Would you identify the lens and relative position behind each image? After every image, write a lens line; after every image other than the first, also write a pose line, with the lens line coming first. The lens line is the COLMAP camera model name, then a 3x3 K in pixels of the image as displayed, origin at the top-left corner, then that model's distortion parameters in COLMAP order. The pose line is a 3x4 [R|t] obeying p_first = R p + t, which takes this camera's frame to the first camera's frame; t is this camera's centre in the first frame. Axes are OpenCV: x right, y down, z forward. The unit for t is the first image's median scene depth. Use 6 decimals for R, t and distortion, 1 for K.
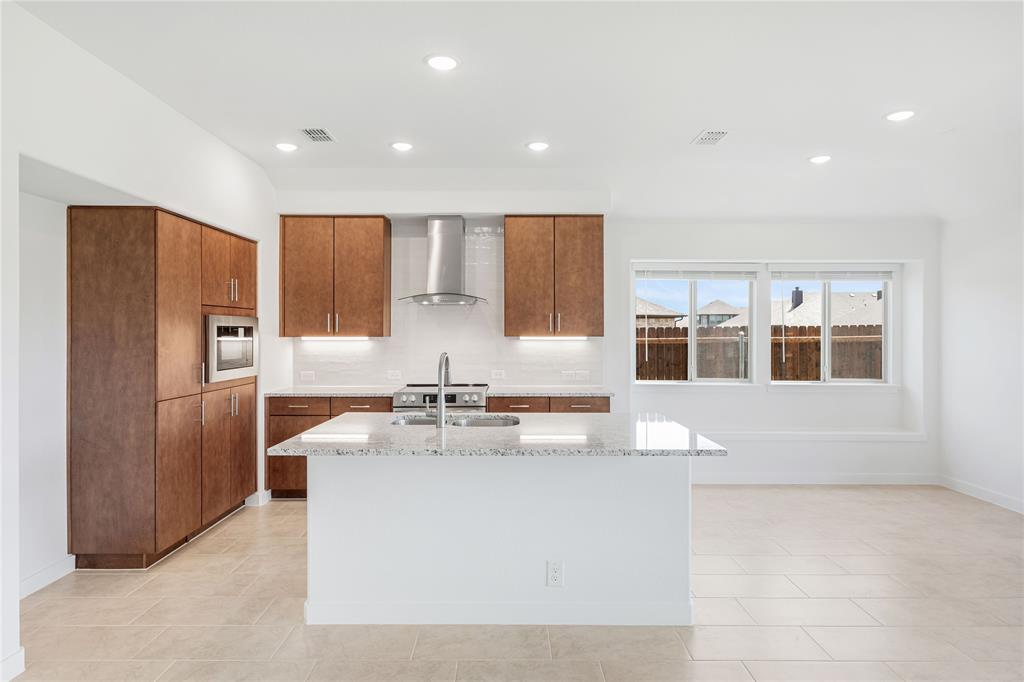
lens RADIAL K [[586.3, 0, 506.1], [0, 586.3, 338.7], [0, 0, 1]] dist [-0.005593, 0.001444]
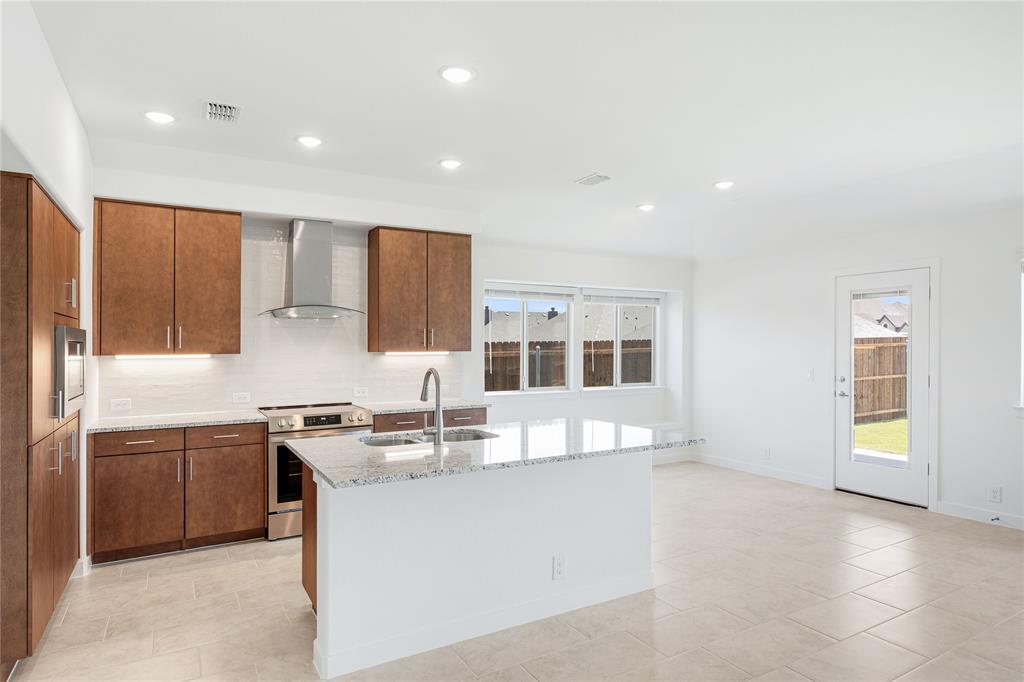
lens RADIAL K [[586.3, 0, 516.3], [0, 586.3, 354.4], [0, 0, 1]] dist [-0.005593, 0.001444]
pose [[0.863512, -0.011852, 0.504189, -0.295798], [0.010981, 0.999929, 0.004698, -0.001700], [-0.504208, 0.001480, 0.863581, 0.051736]]
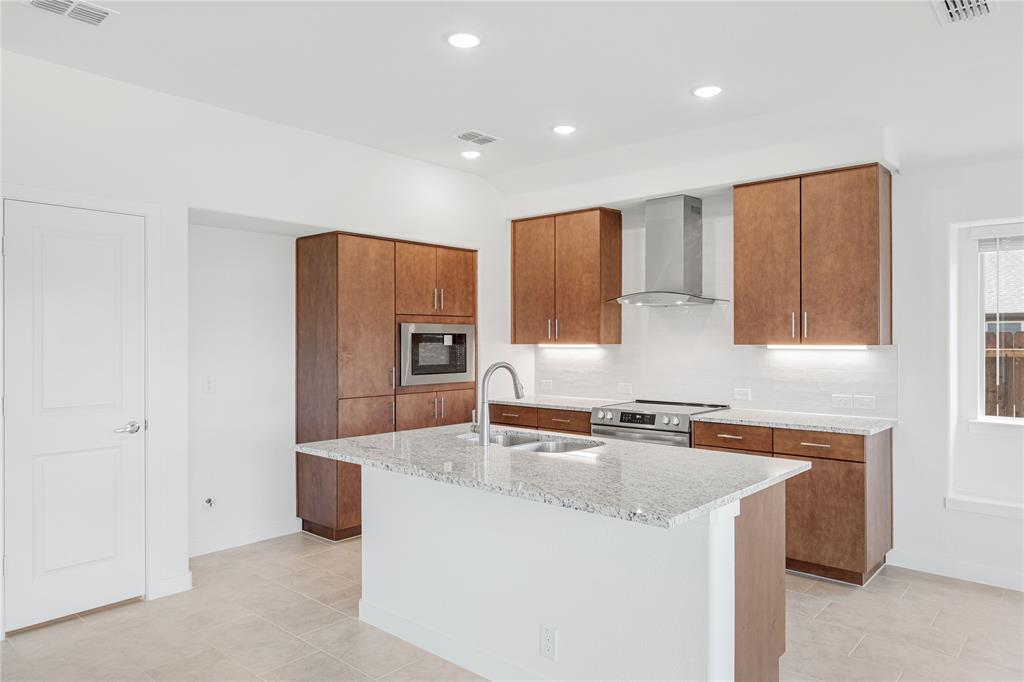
lens RADIAL K [[663.1, 0, 507.6], [0, 663.1, 345.5], [0, 0, 1]] dist [-0.004242, 0.002847]
pose [[0.750602, 0.005668, -0.660730, 0.349699], [-0.006262, 0.999979, 0.001465, -0.001805], [0.660725, 0.003037, 0.750622, 0.157025]]
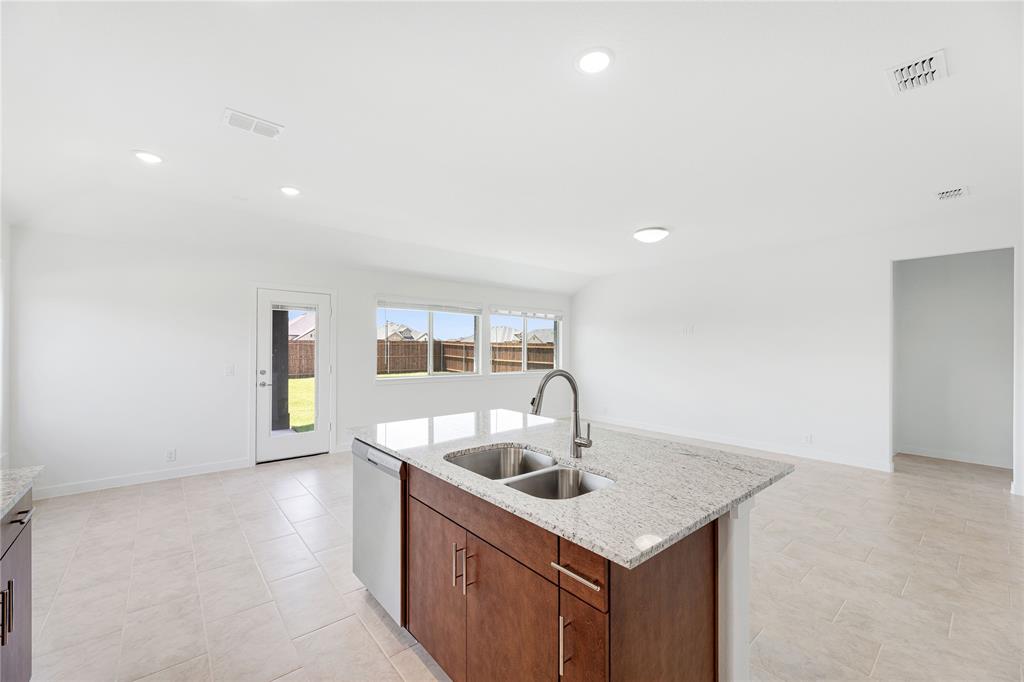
lens RADIAL K [[407.9, 0, 505.9], [0, 407.9, 350.6], [0, 0, 1]] dist [-0.012715, 0.001287]
pose [[-0.643856, -0.010968, 0.765068, -0.293831], [-0.000863, 0.999907, 0.013608, -0.005929], [-0.765146, 0.008101, -0.643806, 0.870759]]
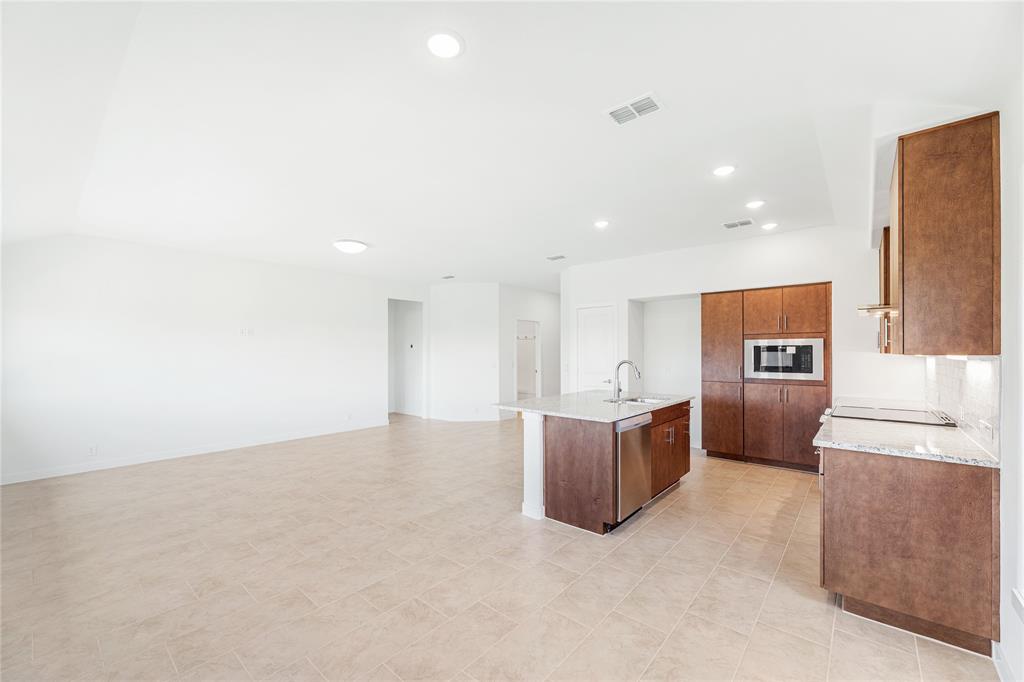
lens RADIAL K [[407.9, 0, 497.7], [0, 407.9, 353.4], [0, 0, 1]] dist [-0.012715, 0.001287]
pose [[-0.677403, 0.007302, -0.735576, 0.714697], [-0.003114, 0.999913, 0.012794, -0.009987], [0.735605, 0.010958, -0.677322, 0.986504]]
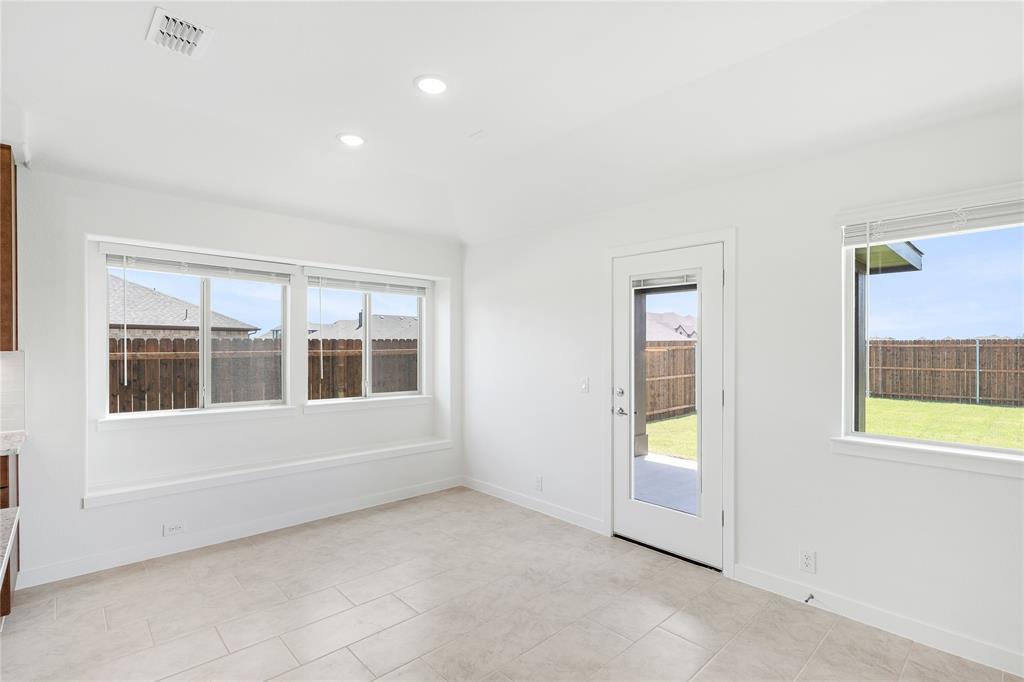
lens RADIAL K [[486.4, 0, 514.2], [0, 486.4, 345.8], [0, 0, 1]] dist [-0.001989, -0.001255]
pose [[0.724452, 0.004549, 0.689310, 0.197262], [0.002537, 0.999954, -0.009266, -0.003177], [-0.689321, 0.008462, 0.724407, 0.293306]]
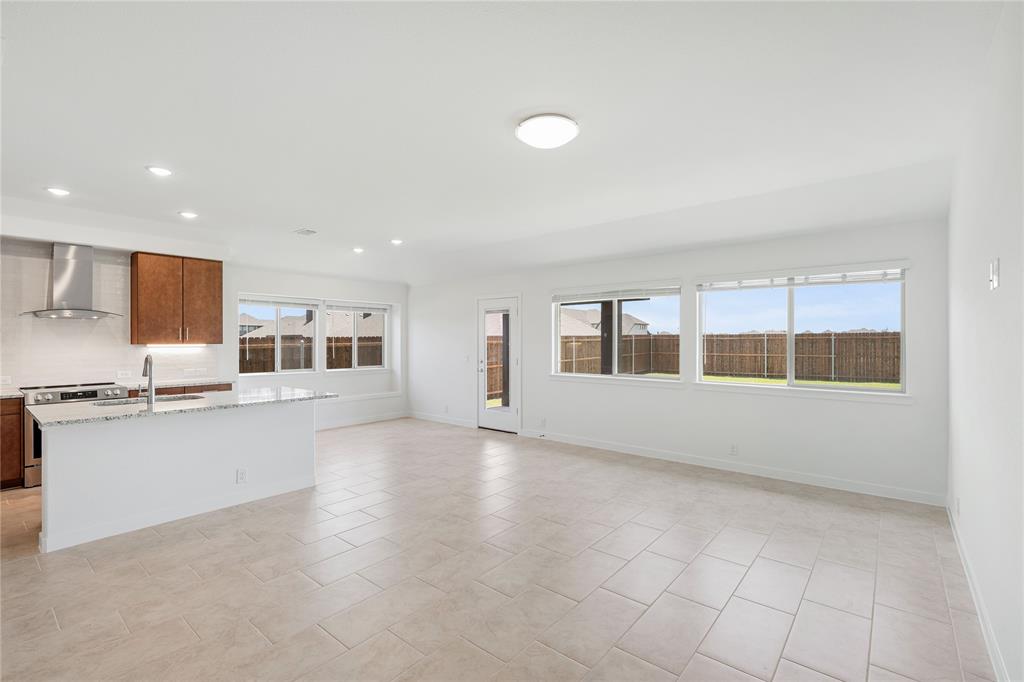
lens RADIAL K [[456.5, 0, 509.6], [0, 456.5, 345.8], [0, 0, 1]] dist [0.004021, -0.001457]
pose [[0.639474, -0.009633, 0.768752, -0.258720], [0.008180, 0.999950, 0.005725, 0.000747], [-0.768769, 0.002627, 0.639521, -0.294969]]
